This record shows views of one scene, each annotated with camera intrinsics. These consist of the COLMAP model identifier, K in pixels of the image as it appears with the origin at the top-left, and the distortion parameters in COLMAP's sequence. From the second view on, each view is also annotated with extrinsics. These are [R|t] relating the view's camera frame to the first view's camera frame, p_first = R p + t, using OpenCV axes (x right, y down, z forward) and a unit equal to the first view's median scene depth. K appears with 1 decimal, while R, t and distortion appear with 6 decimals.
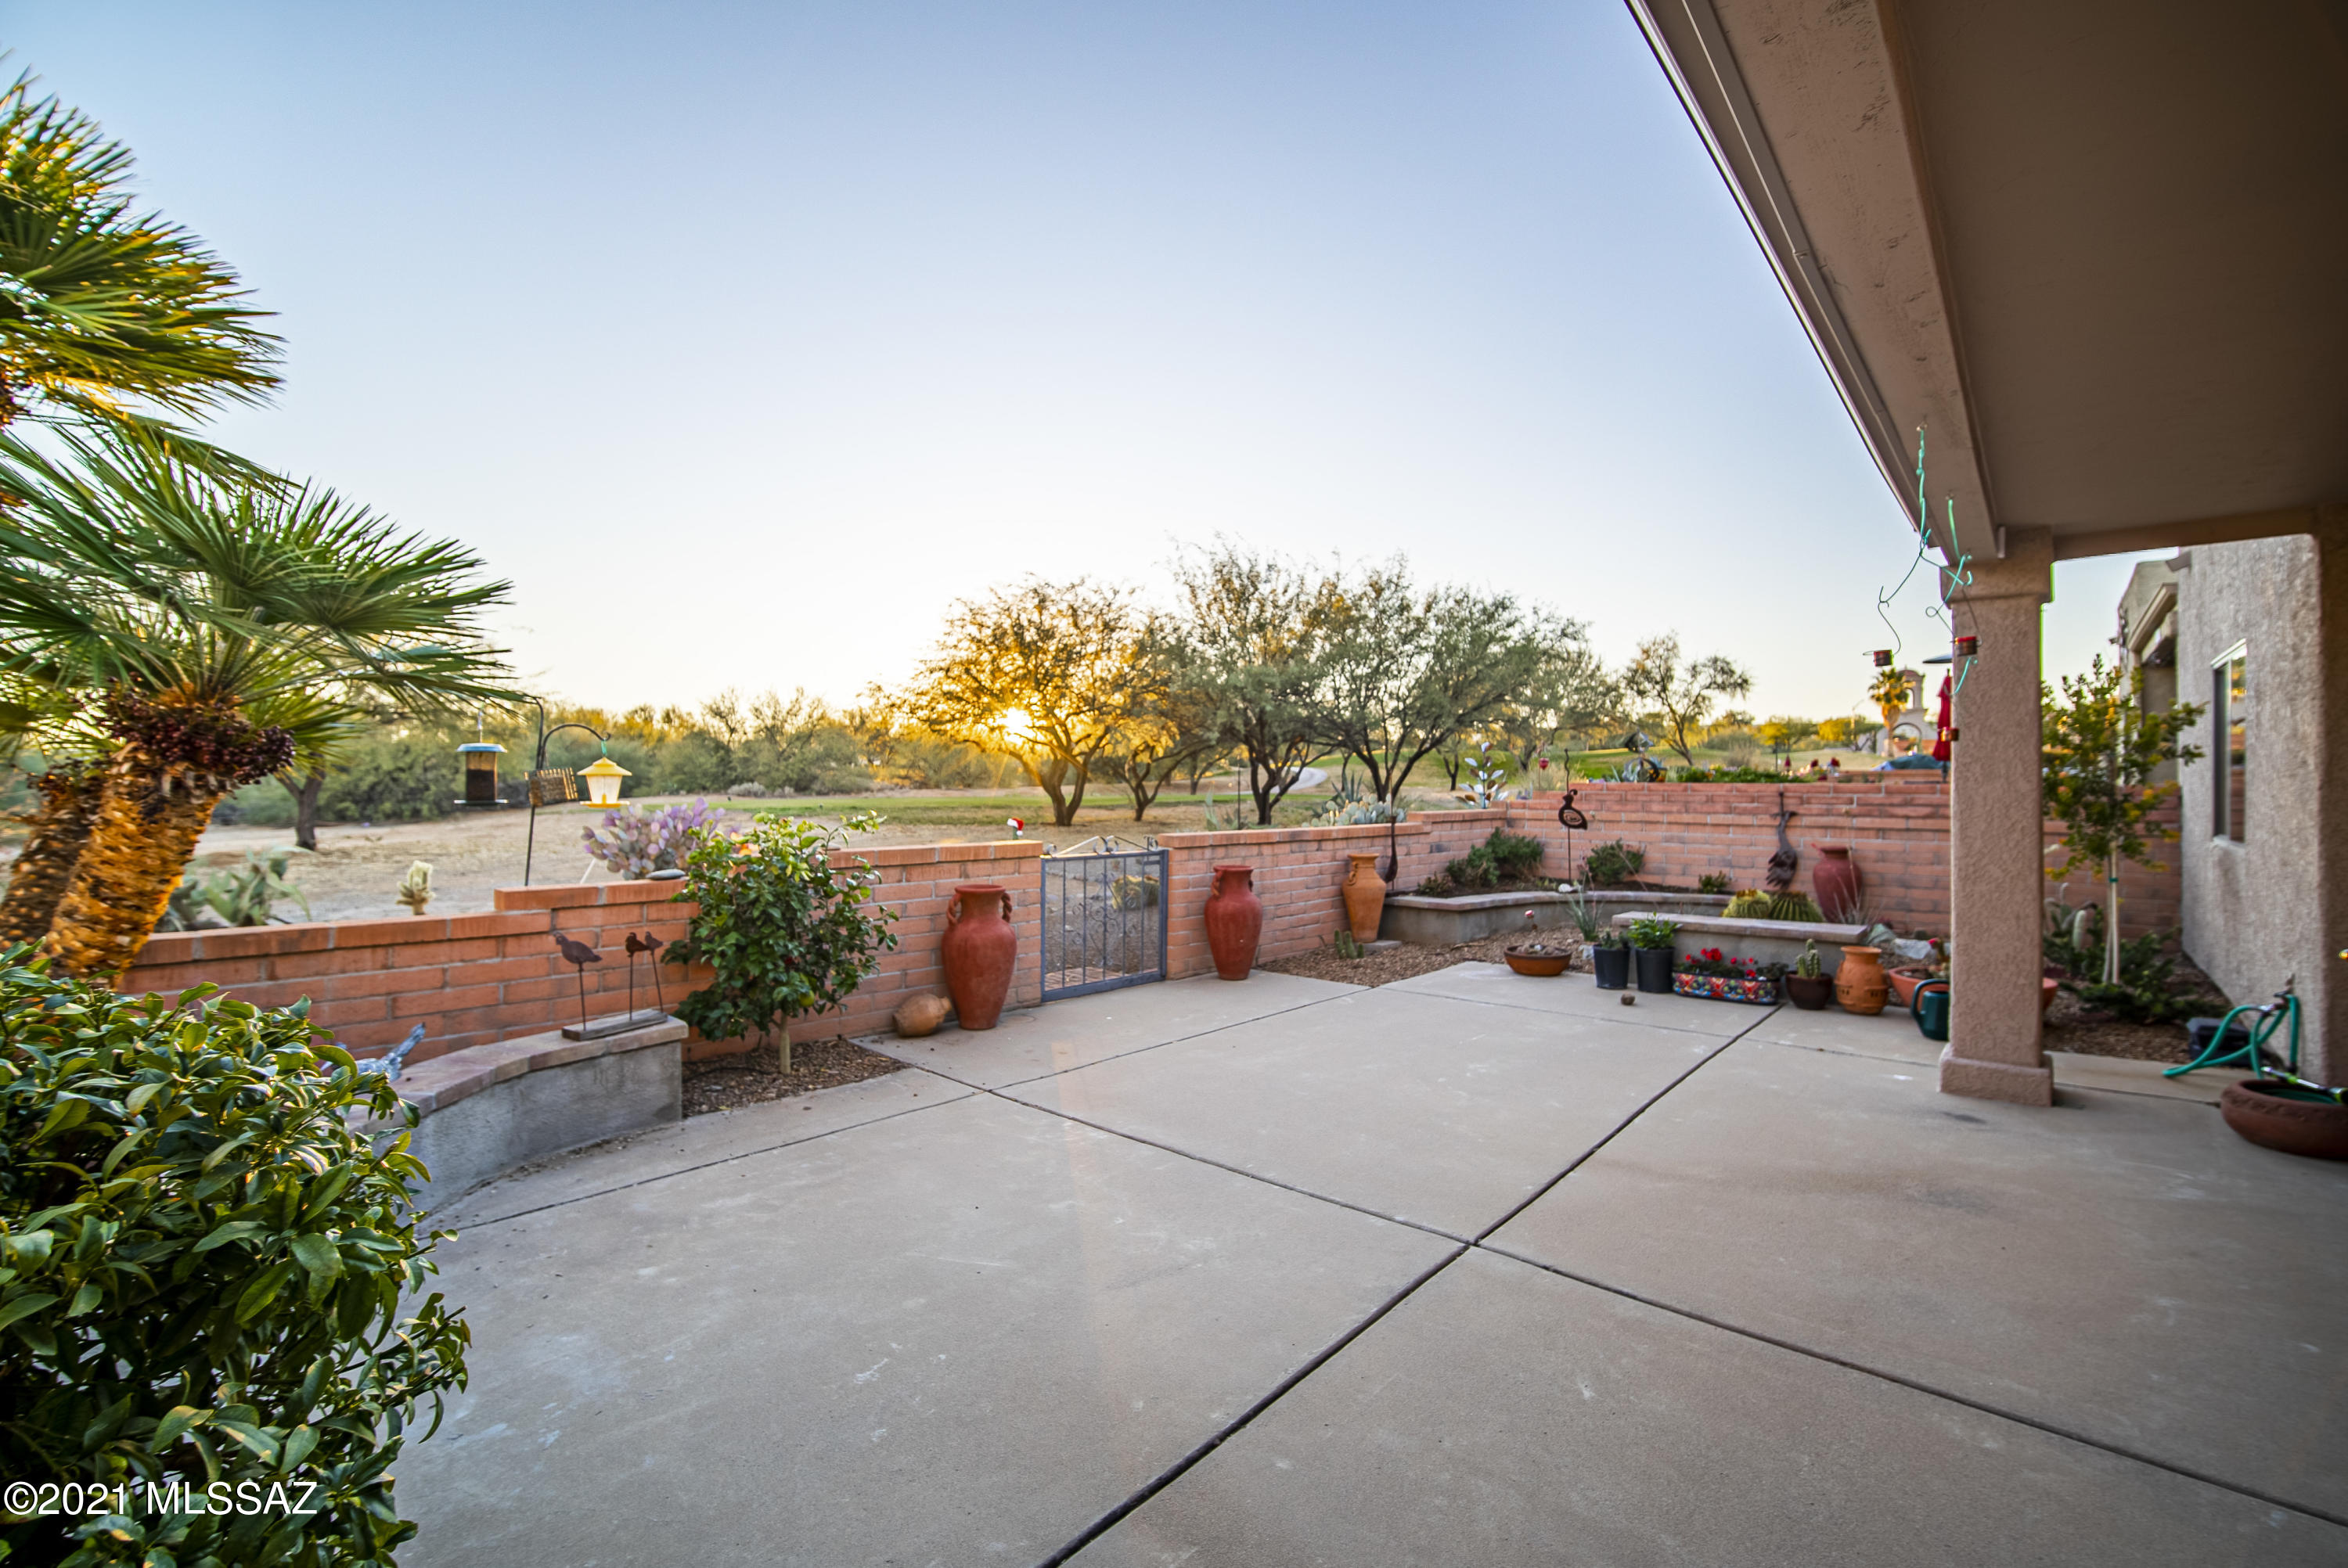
lens RADIAL K [[1037.4, 0, 1181.8], [0, 1037.4, 773.5], [0, 0, 1]] dist [-0.014827, 0.001666]
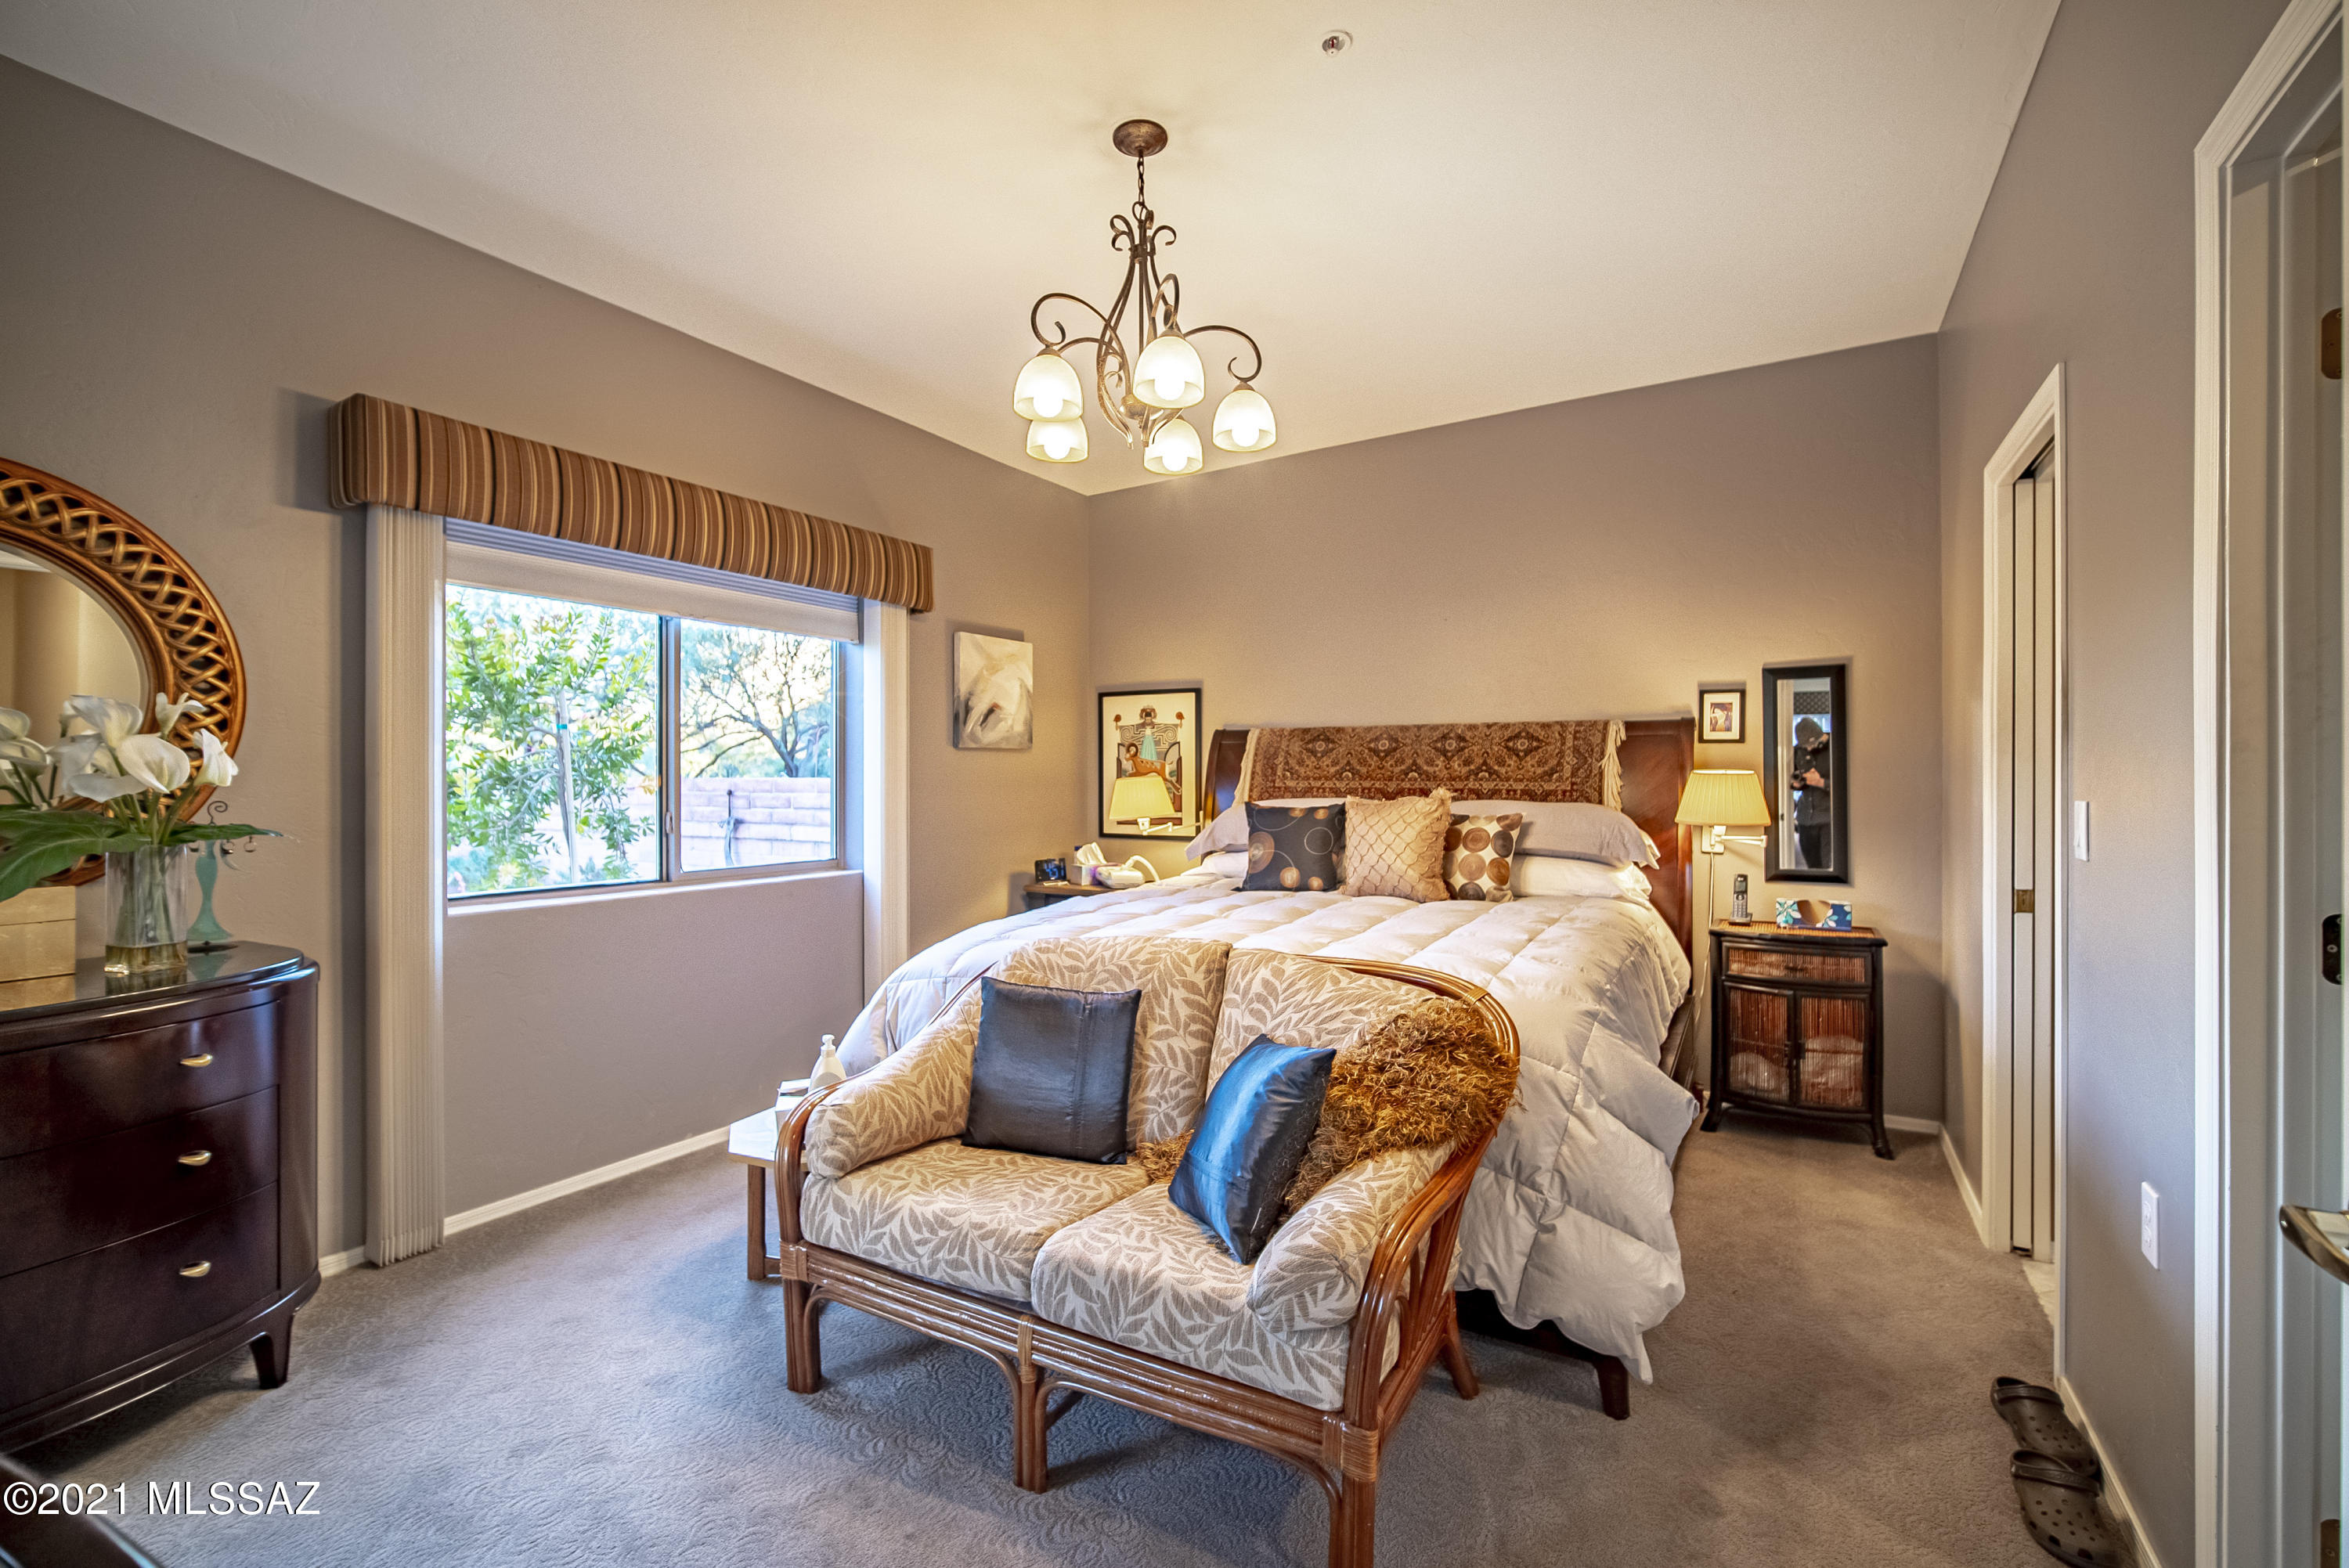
lens RADIAL K [[1037.9, 0, 1179.9], [0, 1037.9, 784.5], [0, 0, 1]] dist [-0.014827, 0.001666]
pose [[0.986422, -0.008955, 0.163988, 0.822173], [0.007048, 0.999901, 0.012207, 0.007144], [-0.164081, -0.010886, 0.986387, 0.255061]]
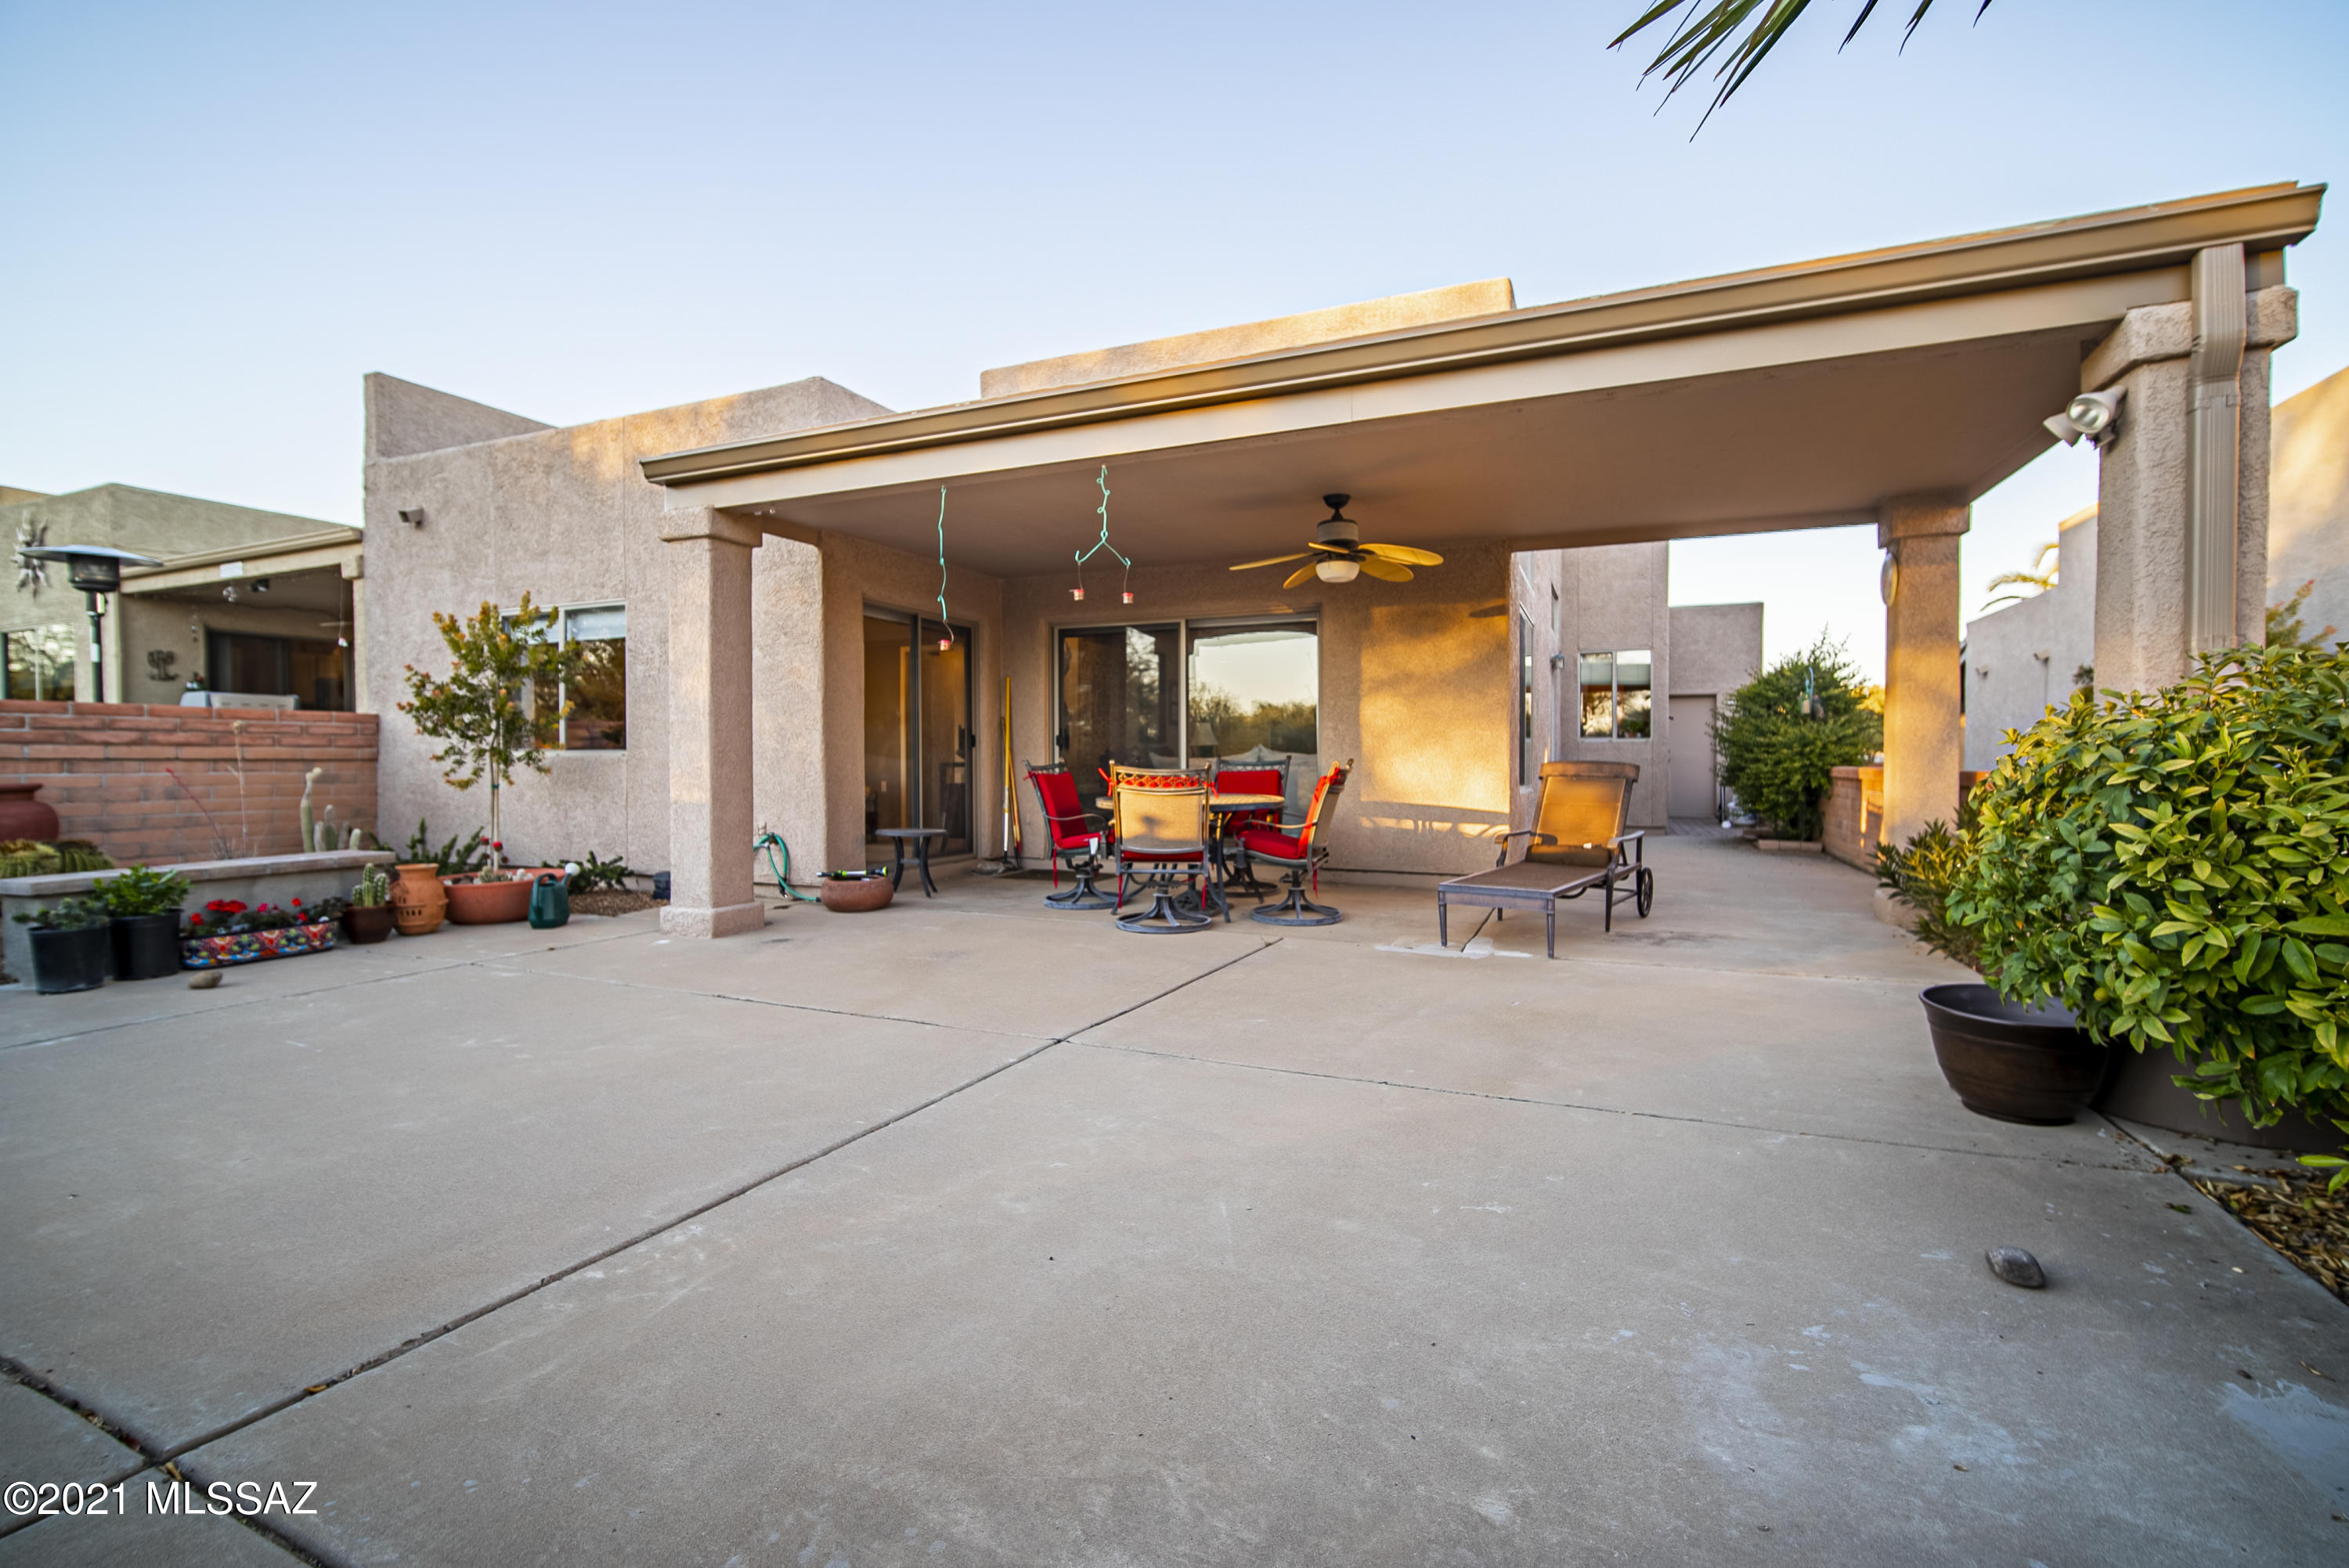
lens RADIAL K [[1037.9, 0, 1185.7], [0, 1037.9, 780.5], [0, 0, 1]] dist [-0.014827, 0.001666]
pose [[-0.292129, -0.021077, 0.956147, -0.307926], [-0.007757, 0.999776, 0.019669, 0.048724], [-0.956347, -0.001671, -0.292227, 0.426106]]
